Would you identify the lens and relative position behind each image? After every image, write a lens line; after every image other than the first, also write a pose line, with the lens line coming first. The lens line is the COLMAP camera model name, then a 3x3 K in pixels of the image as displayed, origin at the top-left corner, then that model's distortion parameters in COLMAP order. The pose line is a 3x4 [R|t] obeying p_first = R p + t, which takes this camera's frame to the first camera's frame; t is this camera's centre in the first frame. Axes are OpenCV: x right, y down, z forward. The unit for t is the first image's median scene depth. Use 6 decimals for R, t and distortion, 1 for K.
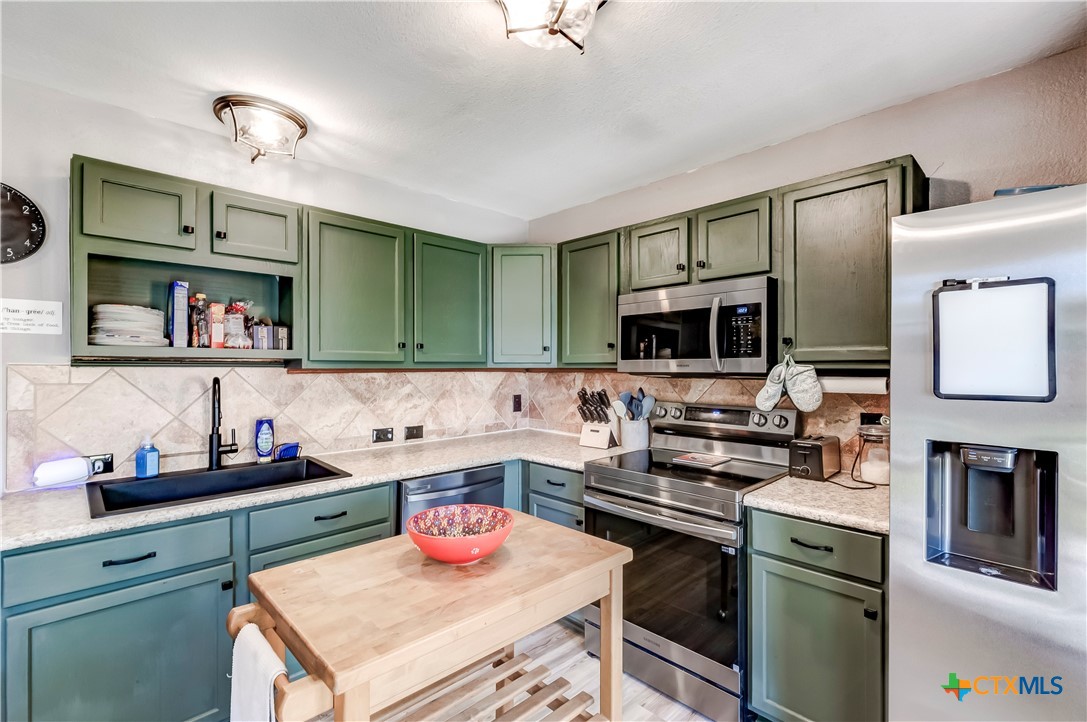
lens RADIAL K [[490.5, 0, 545.8], [0, 490.5, 366.8], [0, 0, 1]] dist [0.000435, -0.000501]
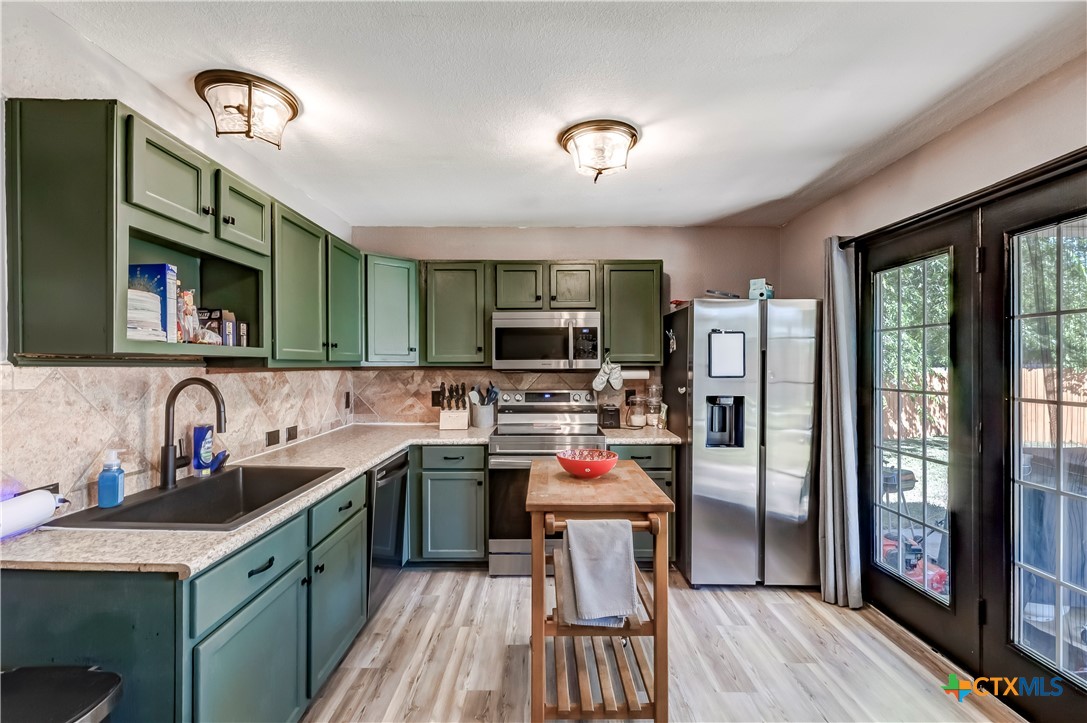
lens RADIAL K [[490.5, 0, 545.8], [0, 490.5, 367.3], [0, 0, 1]] dist [0.000435, -0.000501]
pose [[0.691009, -0.005546, 0.722825, -0.798700], [0.002051, 0.999982, 0.005712, -0.001439], [-0.722843, -0.002464, 0.691008, -0.041101]]
